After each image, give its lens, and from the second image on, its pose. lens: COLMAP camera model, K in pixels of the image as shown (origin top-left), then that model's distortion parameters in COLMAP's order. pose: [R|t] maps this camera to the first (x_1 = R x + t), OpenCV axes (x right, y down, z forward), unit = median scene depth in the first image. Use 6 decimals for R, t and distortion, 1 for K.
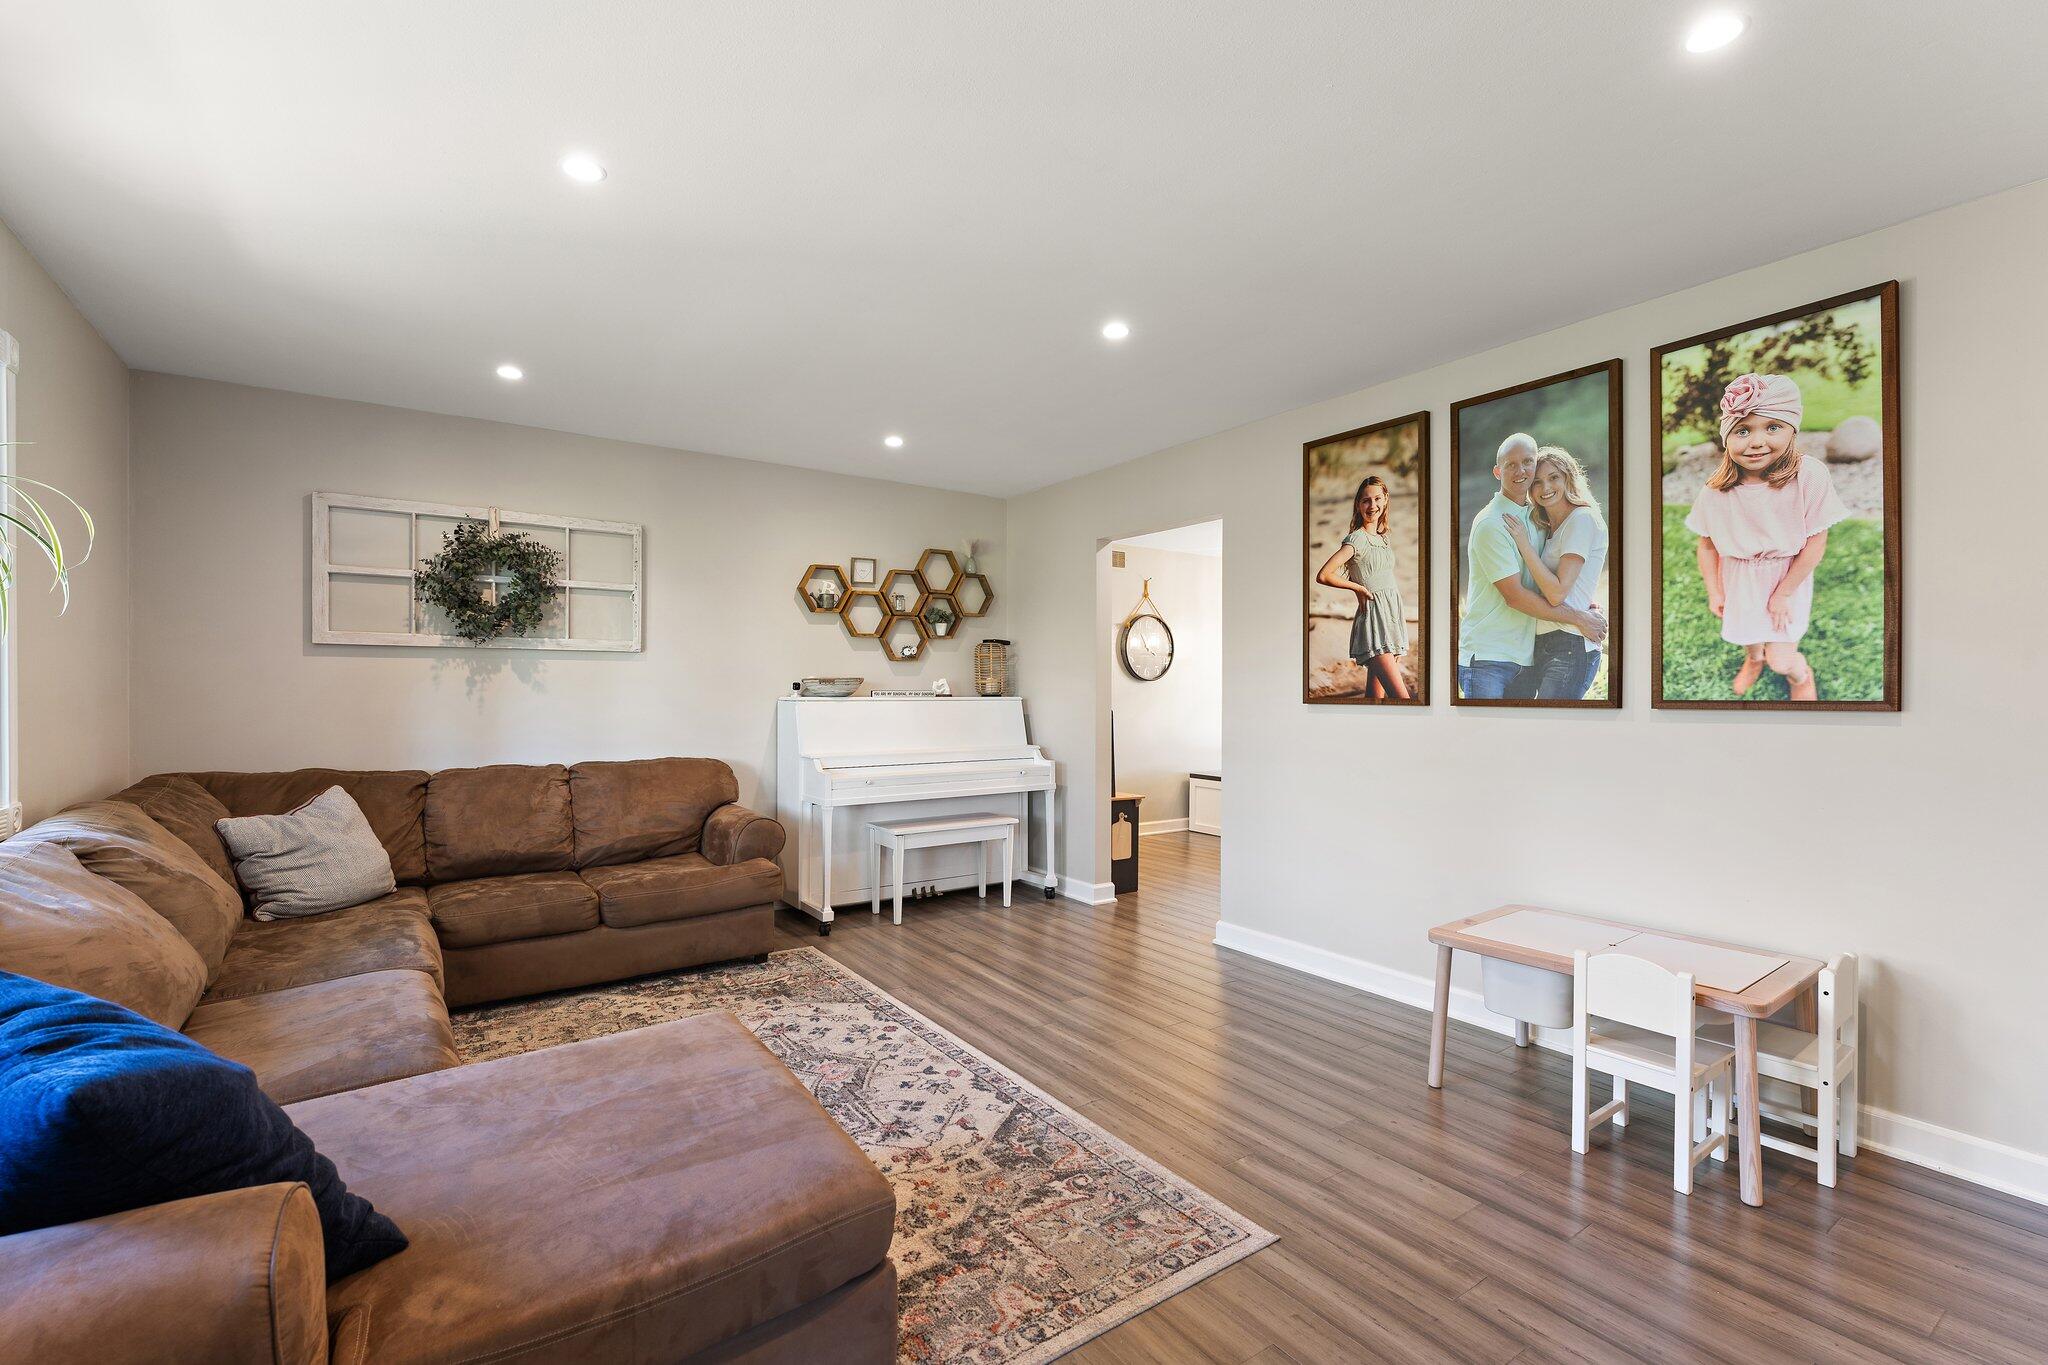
lens RADIAL K [[887.4, 0, 1014.7], [0, 887.4, 693.4], [0, 0, 1]] dist [-0.004060, -0.000158]
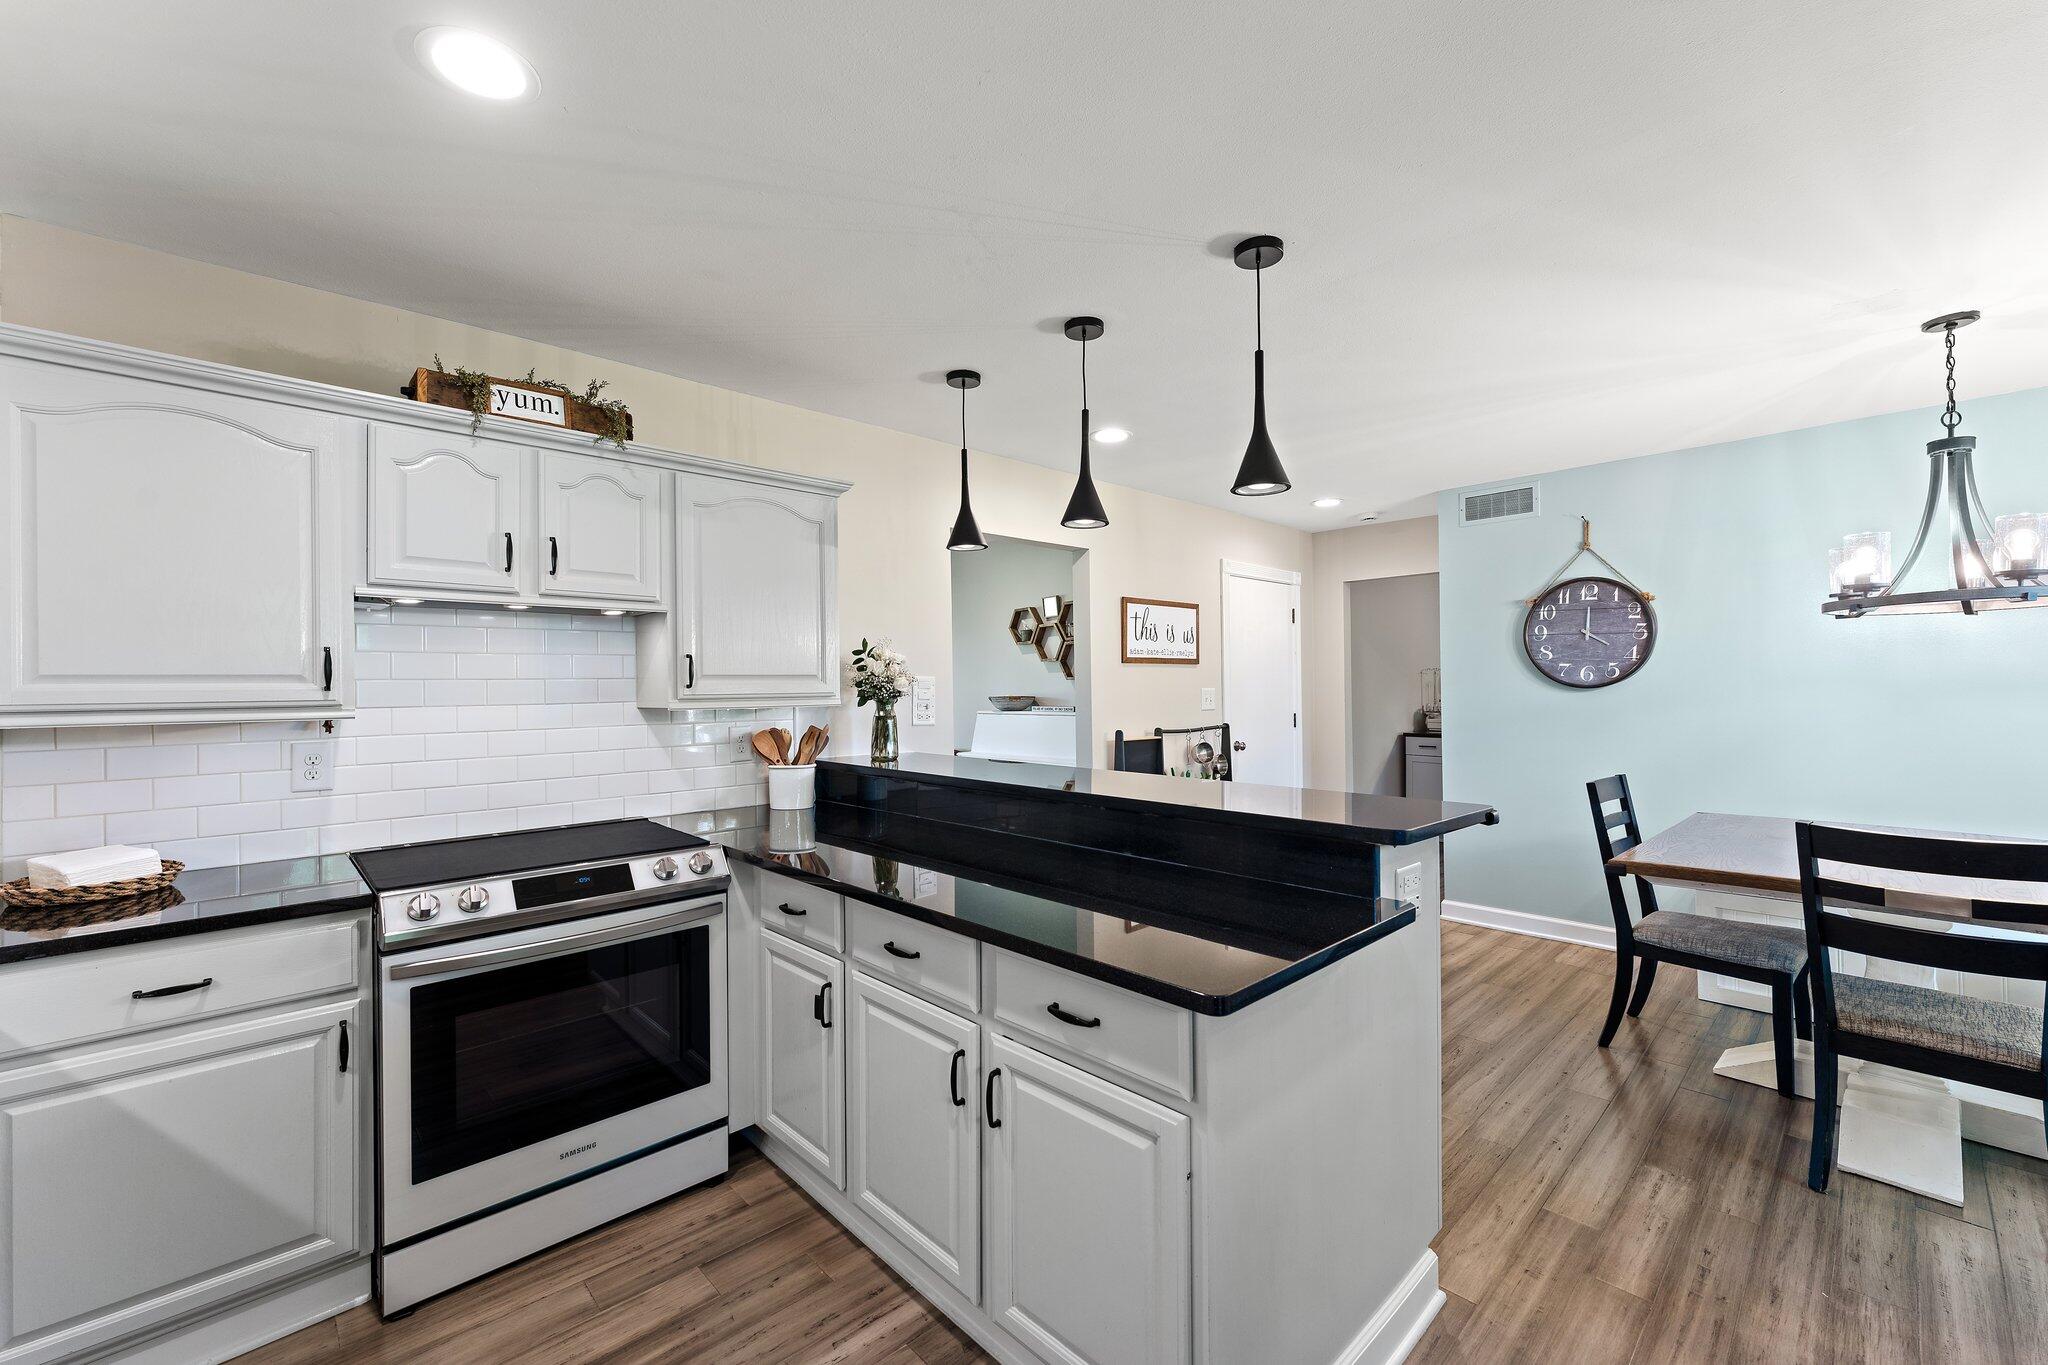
lens RADIAL K [[832.2, 0, 1020.8], [0, 832.2, 679.2], [0, 0, 1]] dist [0.000431, 0.000008]
pose [[0.150509, -0.006221, -0.988589, 1.320806], [0.015104, 0.999878, -0.003993, -0.046085], [0.988493, -0.014331, 0.150585, 1.068980]]
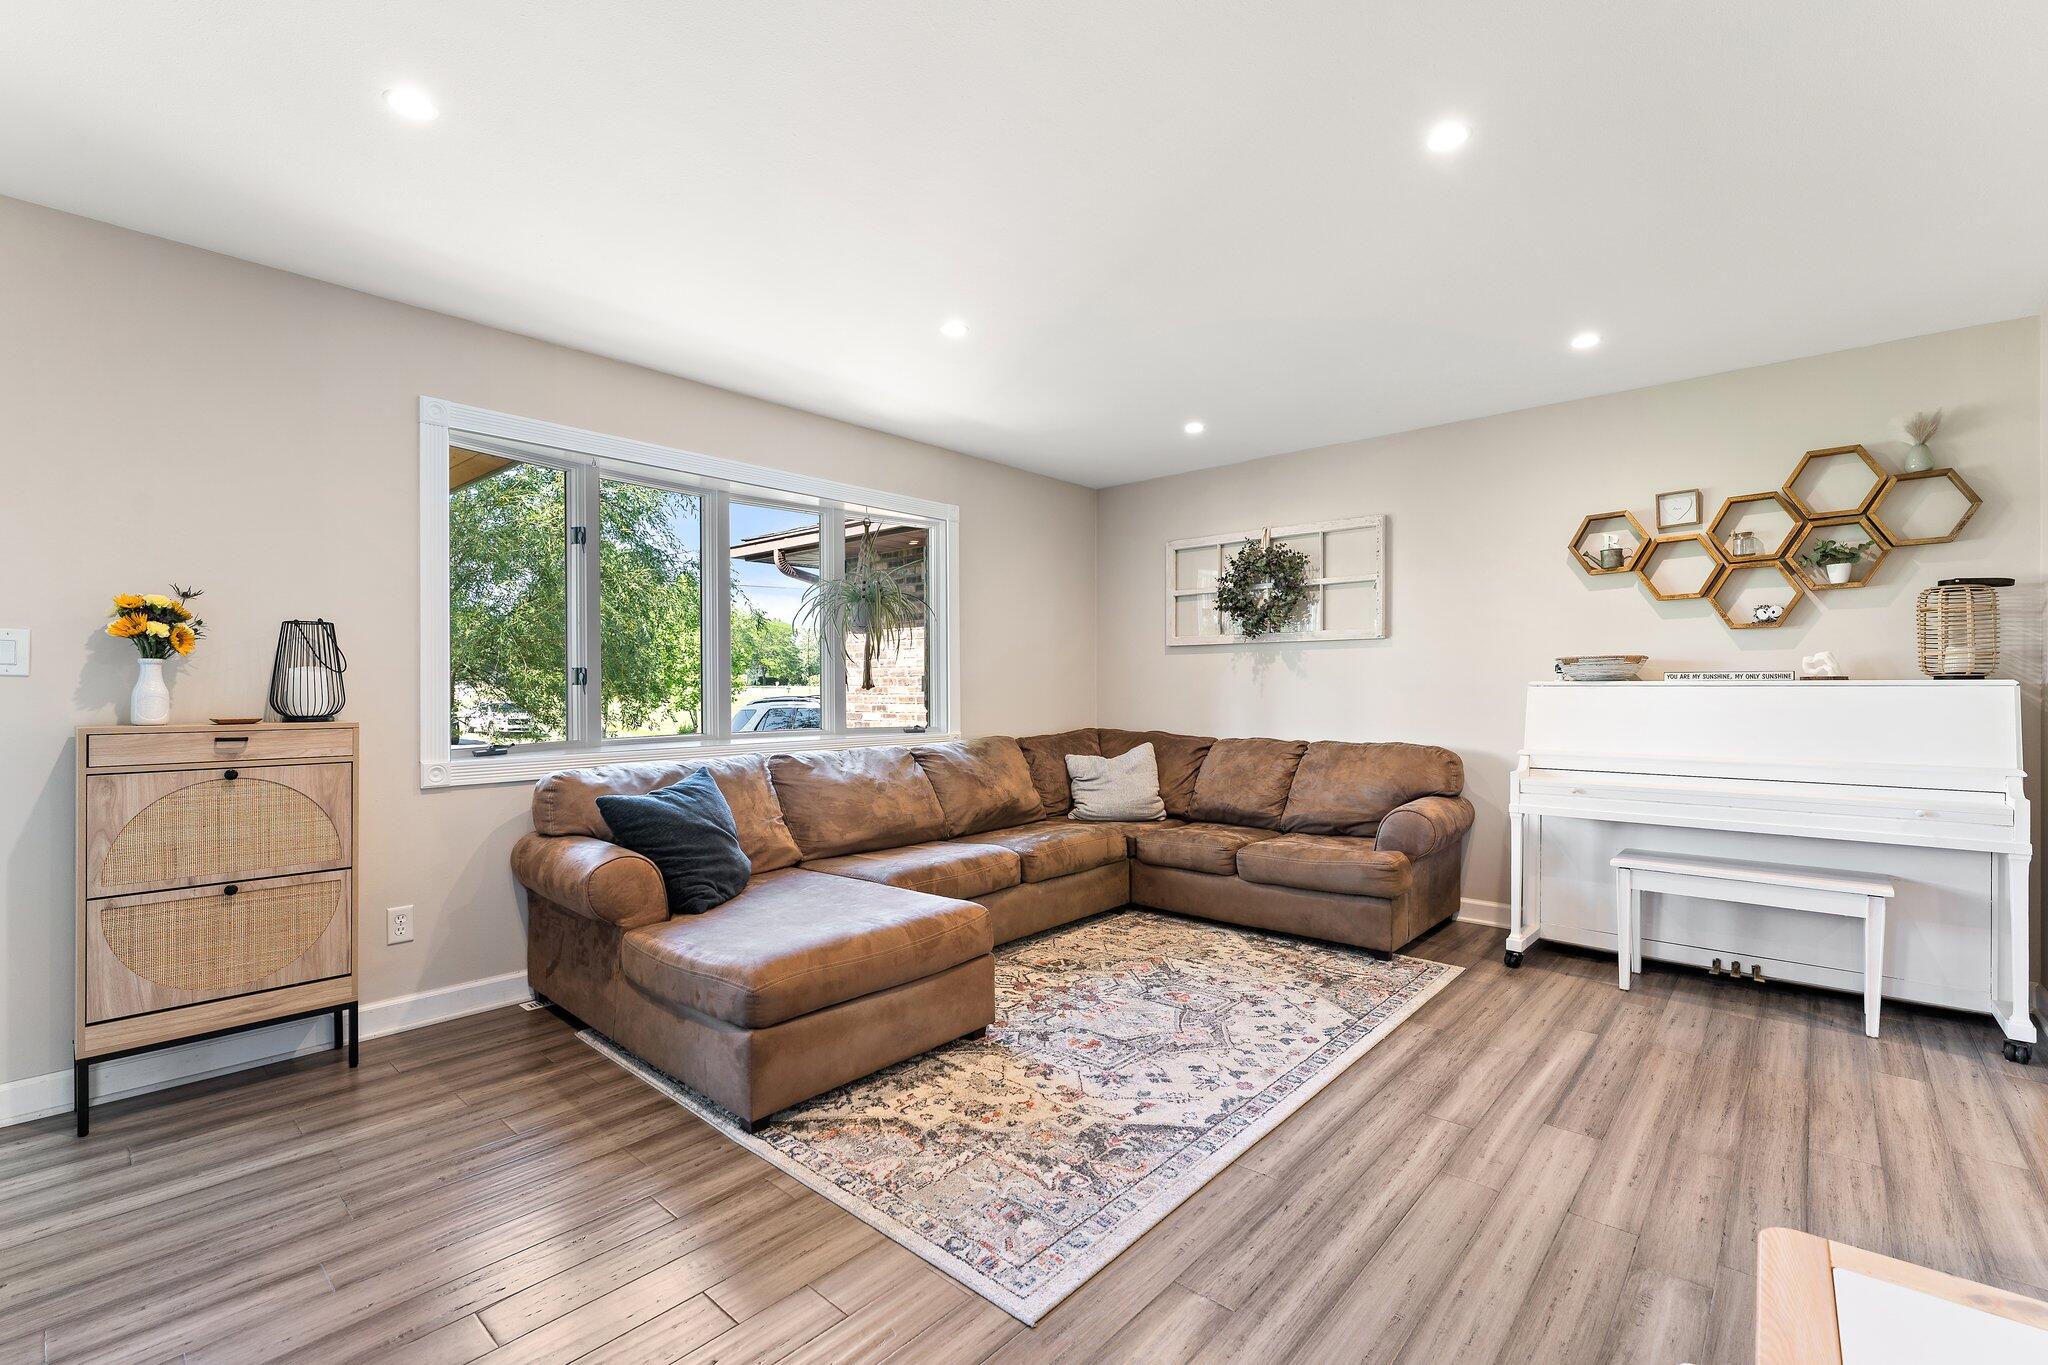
lens RADIAL K [[887.4, 0, 1017.4], [0, 887.4, 686.7], [0, 0, 1]] dist [-0.004060, -0.000158]
pose [[0.234949, -0.002932, -0.972003, 0.558412], [-0.000719, 0.999995, -0.003190, 0.015436], [0.972007, 0.001448, 0.234945, 0.407915]]
